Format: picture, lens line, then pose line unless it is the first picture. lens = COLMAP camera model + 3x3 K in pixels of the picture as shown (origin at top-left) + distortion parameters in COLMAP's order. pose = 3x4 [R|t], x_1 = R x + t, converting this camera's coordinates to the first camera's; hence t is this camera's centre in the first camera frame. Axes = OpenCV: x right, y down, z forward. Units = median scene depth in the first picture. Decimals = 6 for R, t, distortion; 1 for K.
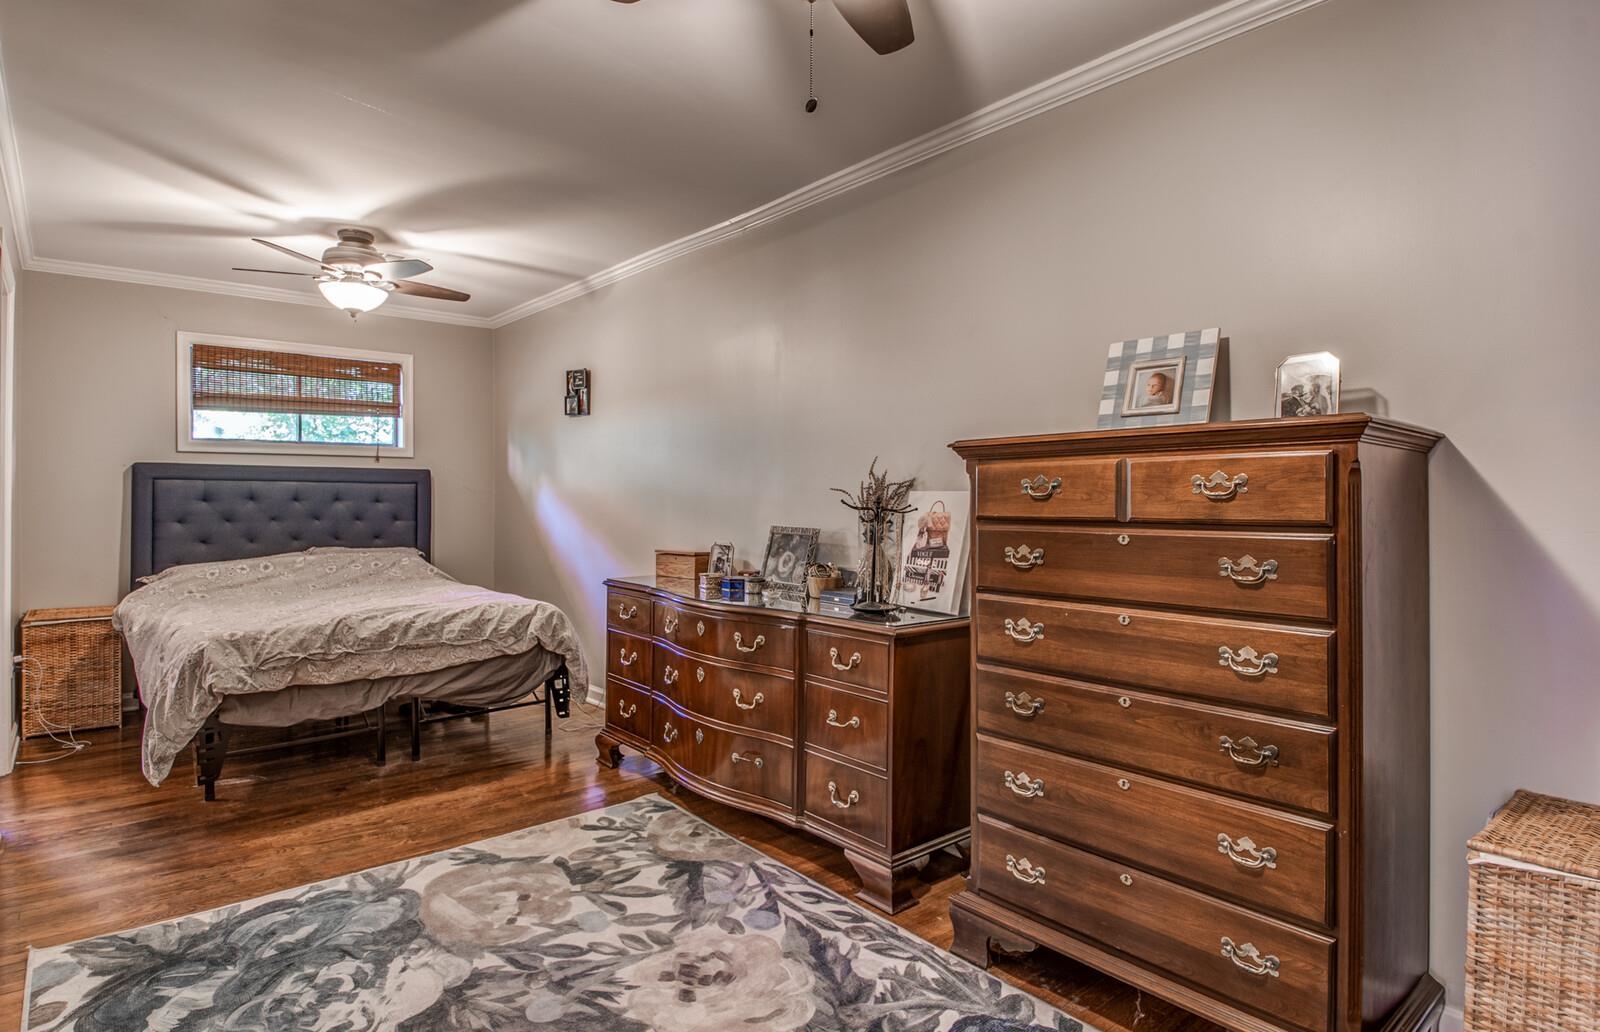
lens RADIAL K [[841.9, 0, 798.6], [0, 841.9, 493.8], [0, 0, 1]] dist [0.001148, -0.007447]
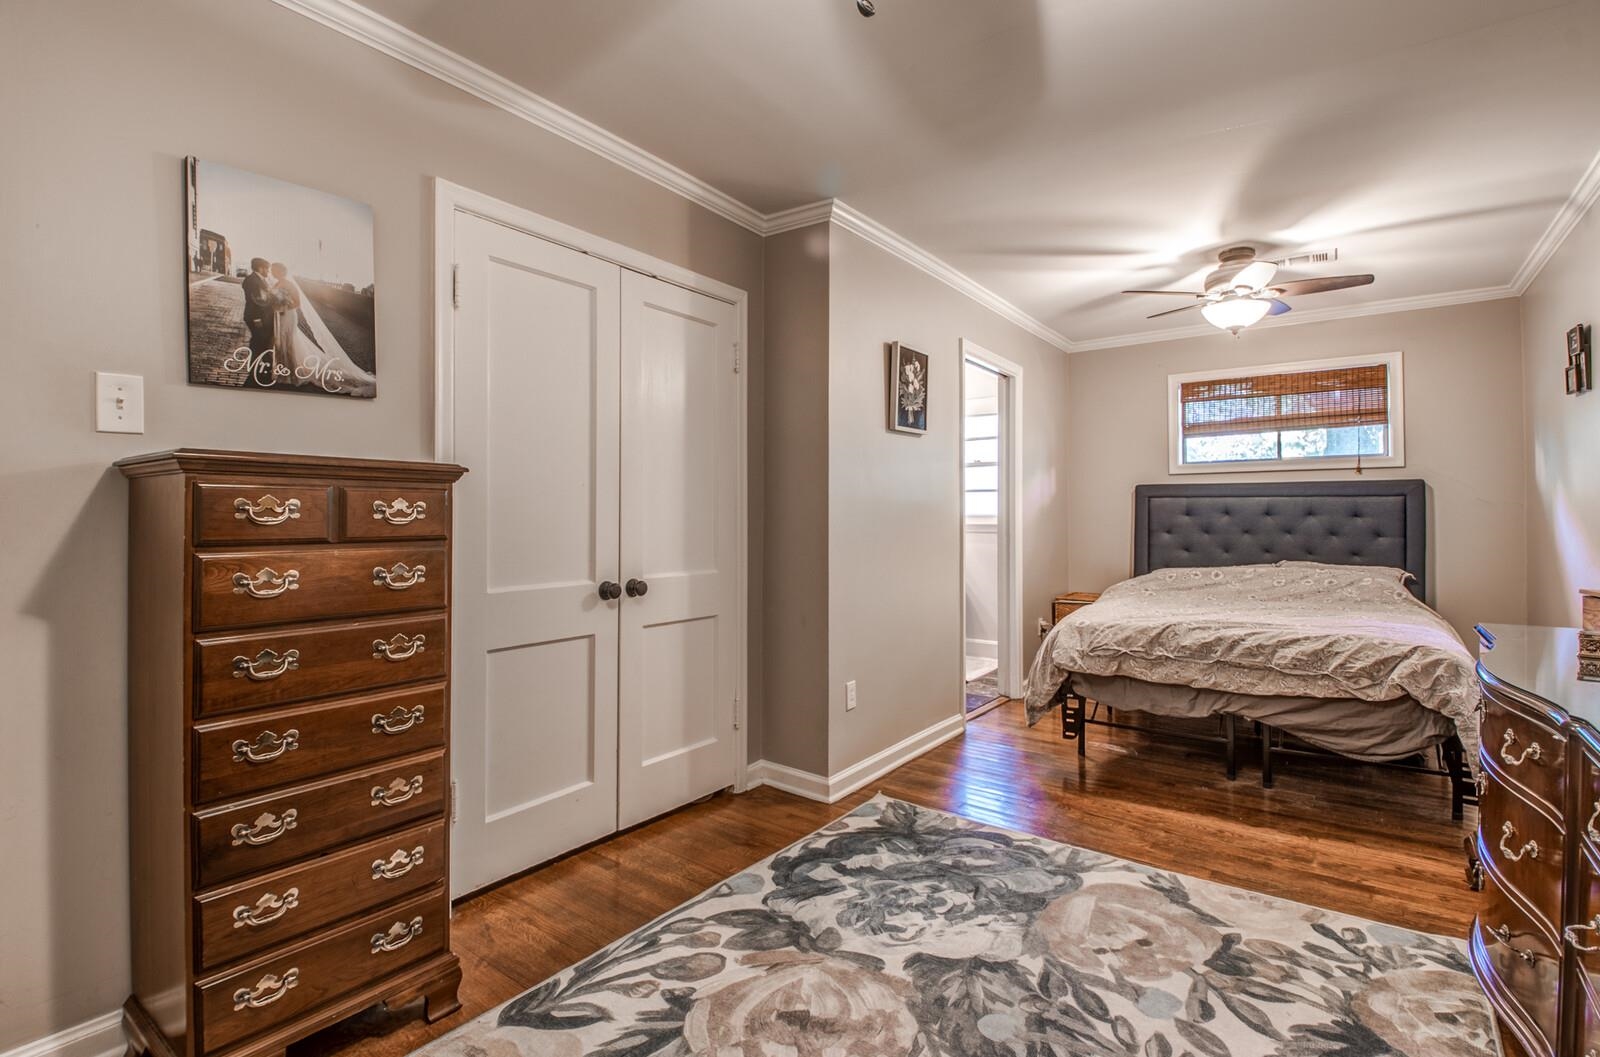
lens RADIAL K [[761.2, 0, 798.8], [0, 761.2, 510.6], [0, 0, 1]] dist [0.017356, -0.018141]
pose [[0.234414, -0.004890, -0.972125, 0.295339], [0.004067, 0.999984, -0.004049, 0.006333], [0.972128, -0.003004, 0.234430, 0.321990]]
